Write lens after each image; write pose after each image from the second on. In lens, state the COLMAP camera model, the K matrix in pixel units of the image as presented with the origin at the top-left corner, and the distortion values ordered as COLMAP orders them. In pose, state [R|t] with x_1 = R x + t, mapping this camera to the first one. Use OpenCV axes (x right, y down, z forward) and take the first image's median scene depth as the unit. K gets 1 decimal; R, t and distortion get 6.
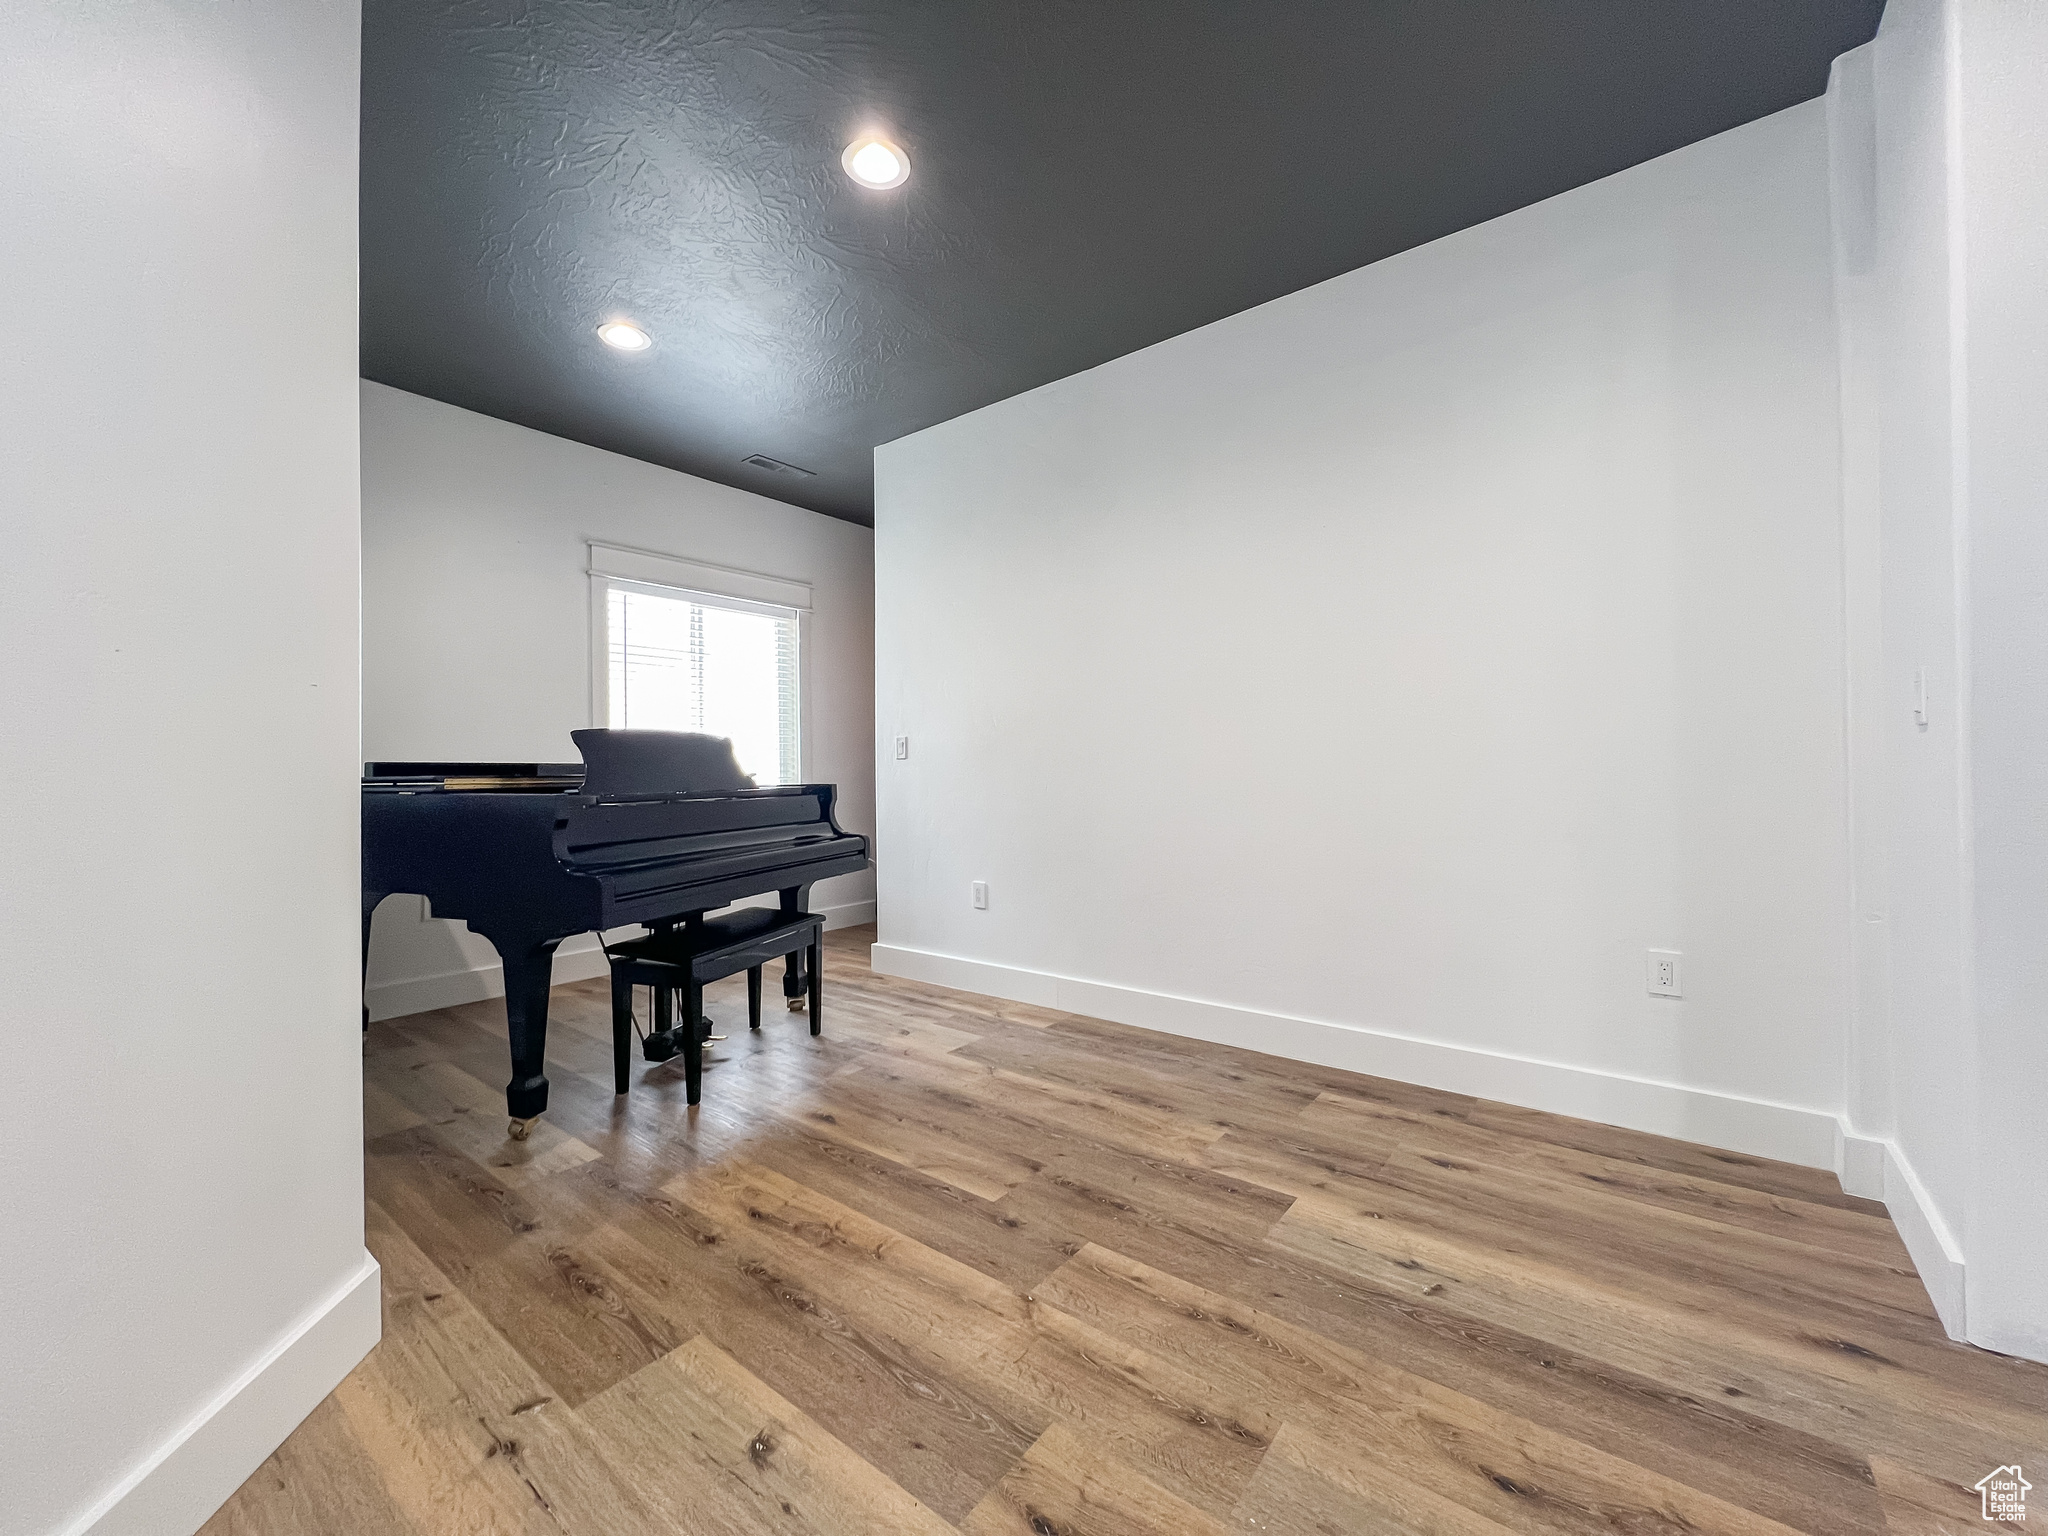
lens RADIAL K [[824.4, 0, 1022.1], [0, 824.4, 753.7], [0, 0, 1]] dist [-0.002678, 0.001490]
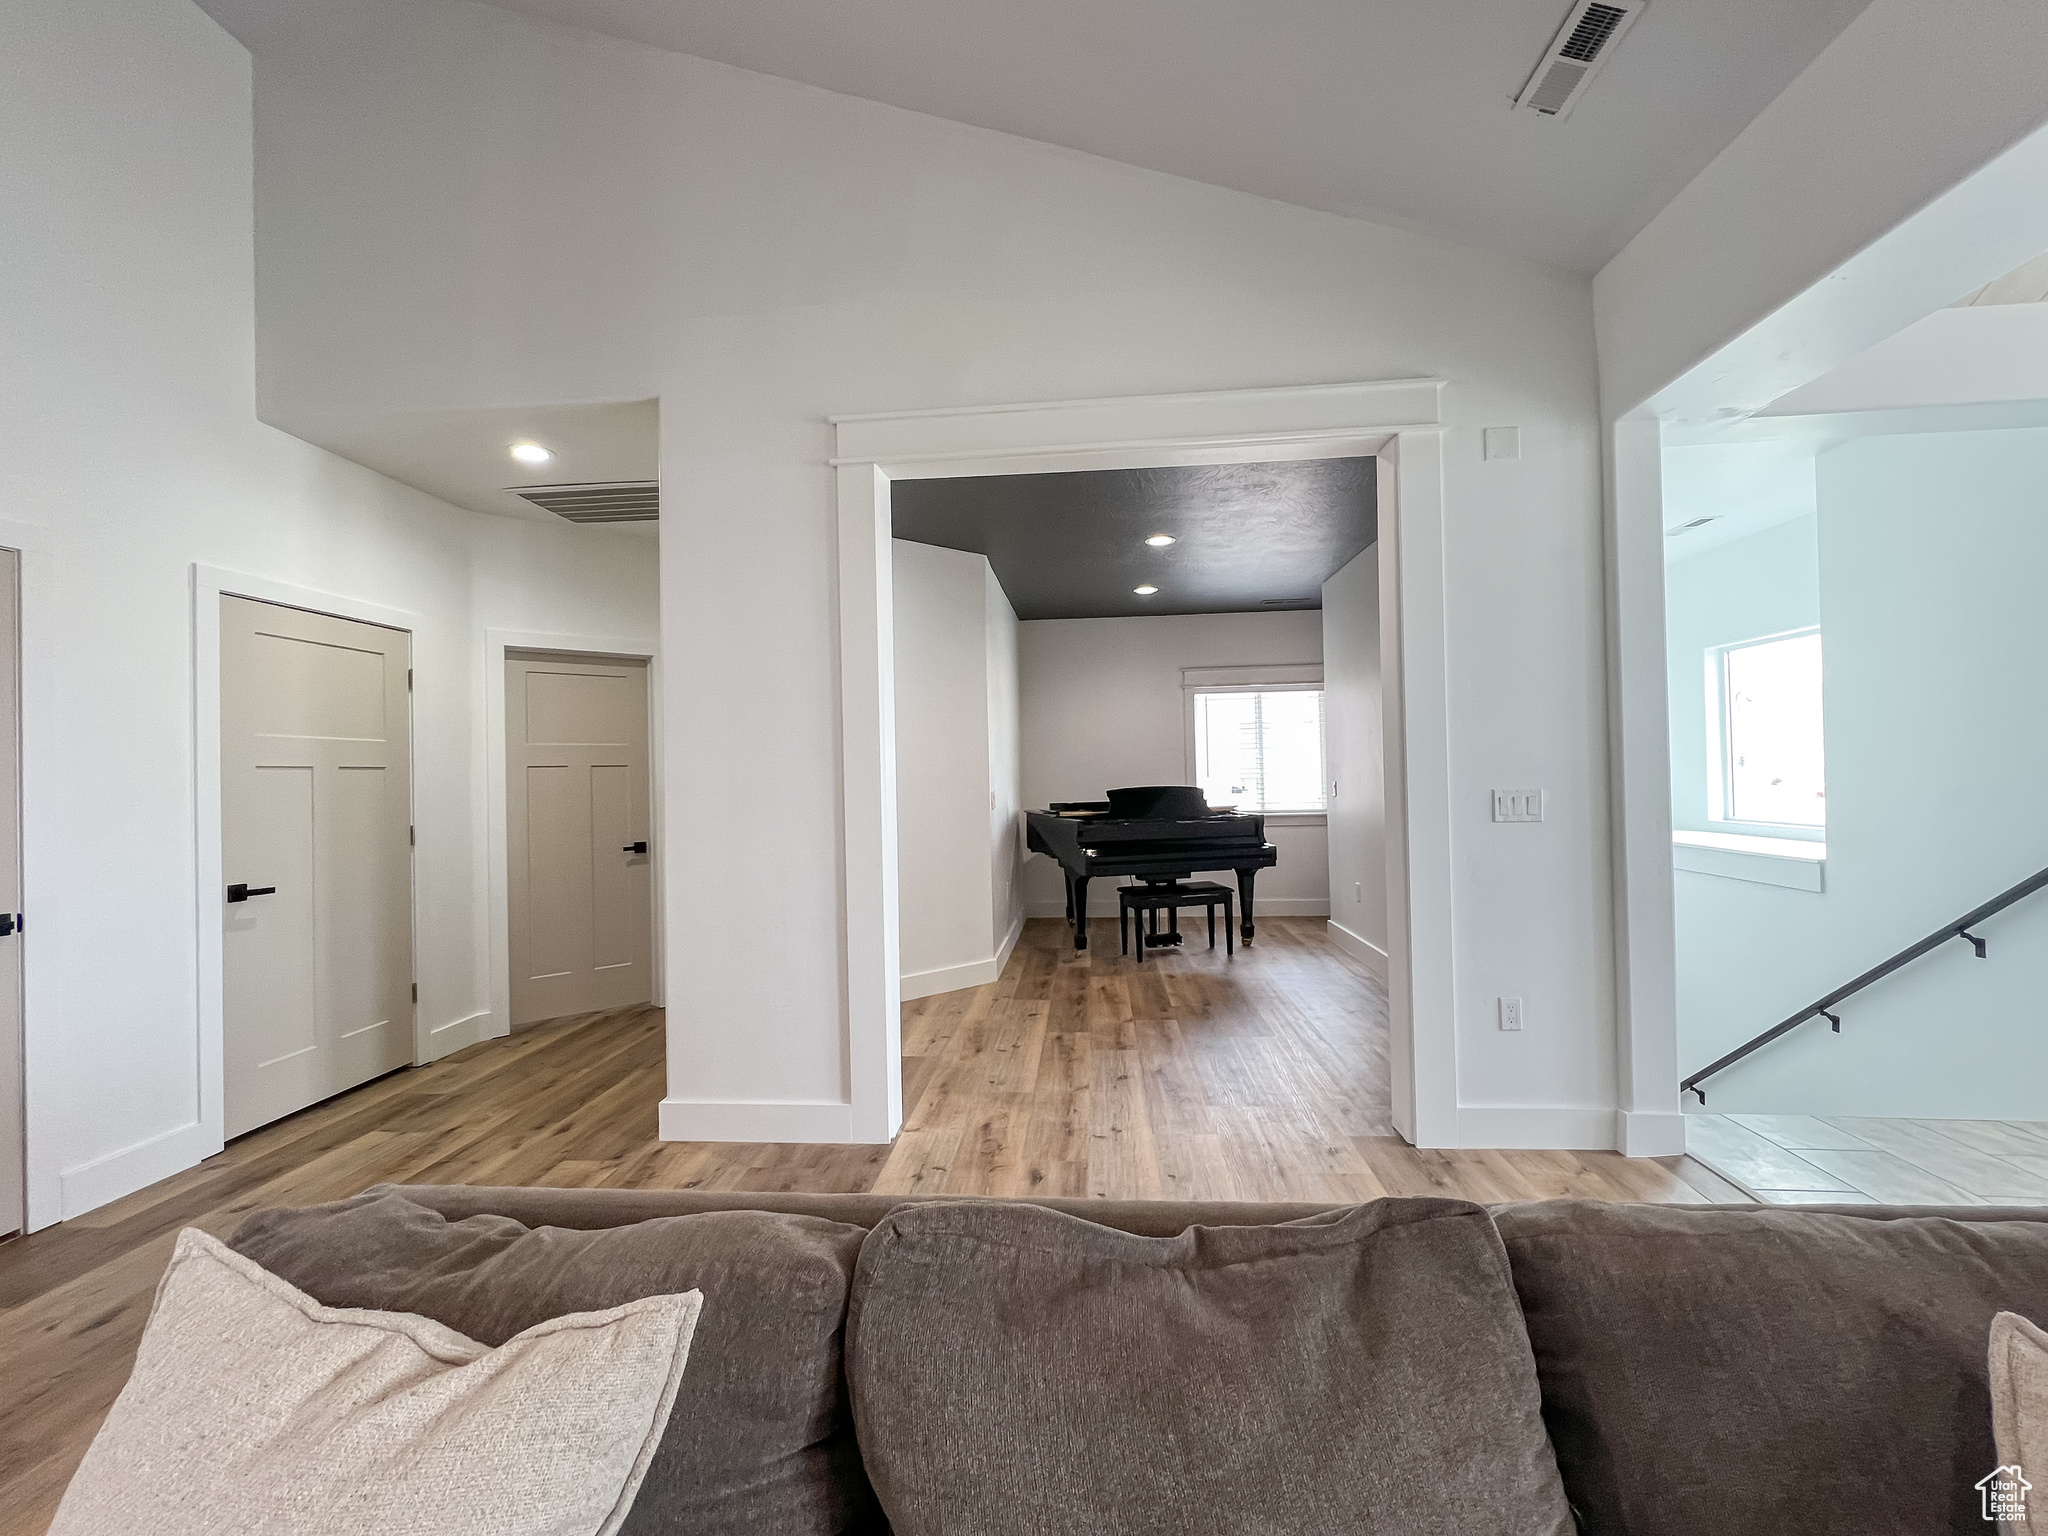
lens RADIAL K [[866.3, 0, 1034.7], [0, 866.3, 766.7], [0, 0, 1]] dist [-0.002169, 0.001168]
pose [[0.558450, -0.005467, -0.829520, 1.997835], [0.026362, 0.999590, 0.011160, -0.190544], [0.829119, -0.028100, 0.558366, -0.754503]]
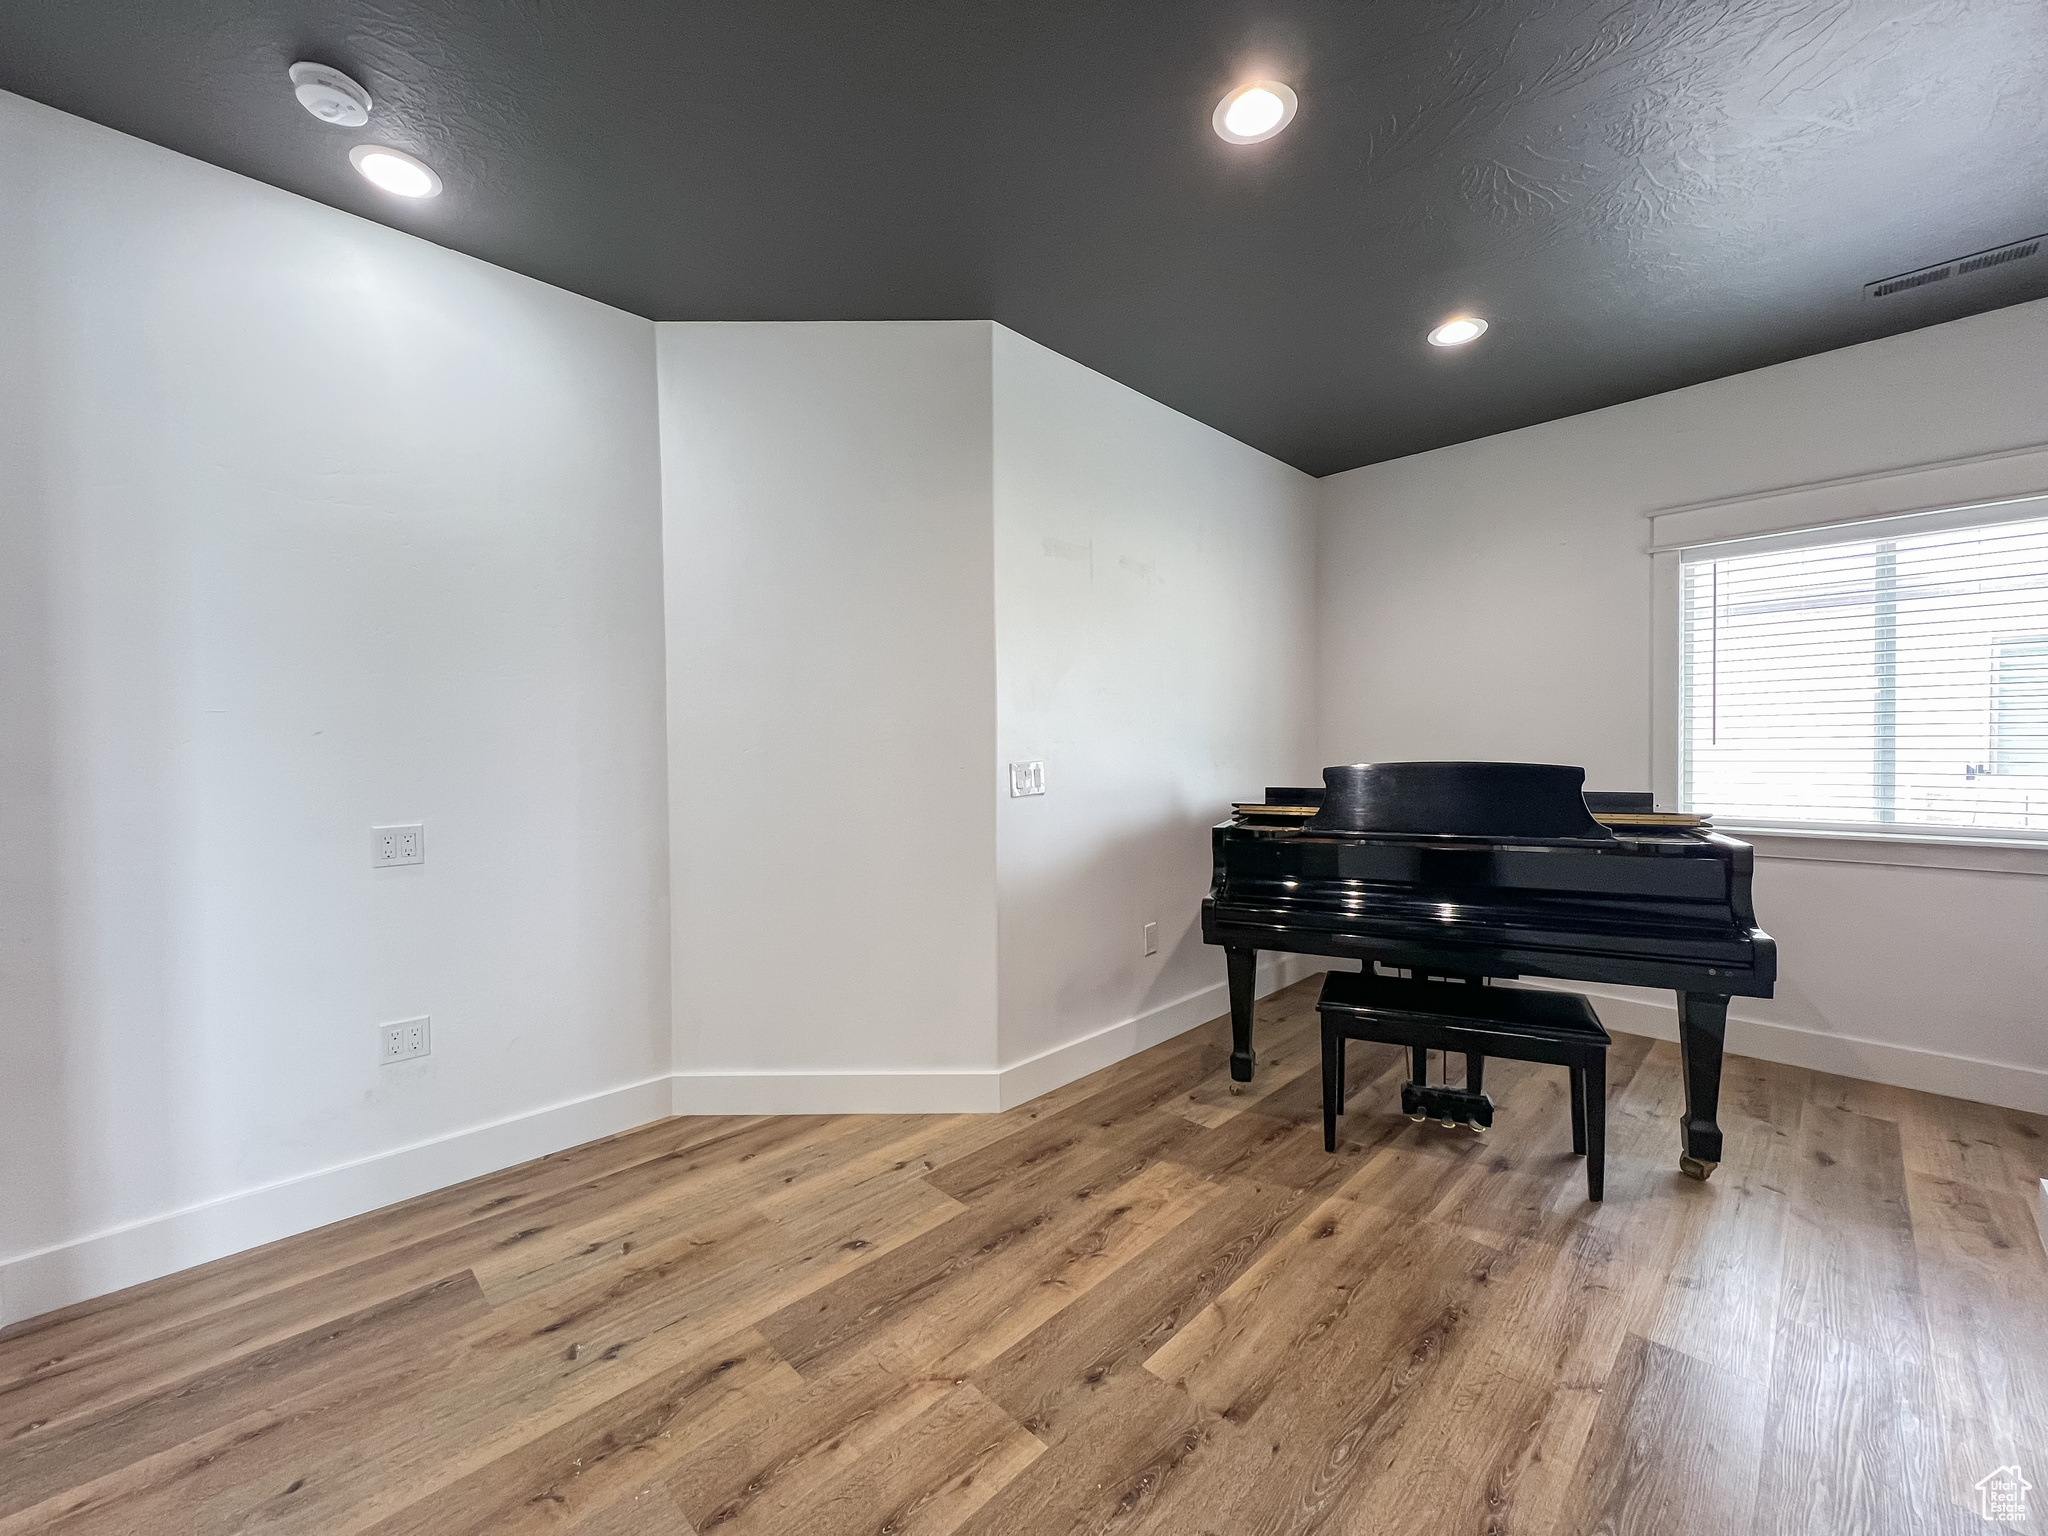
lens RADIAL K [[824.4, 0, 1025.0], [0, 824.4, 767.6], [0, 0, 1]] dist [-0.002678, 0.001490]
pose [[-0.122922, 0.038079, -0.991686, 0.895703], [0.028253, 0.998993, 0.034858, -0.119823], [0.992014, -0.023734, -0.123874, 1.118185]]
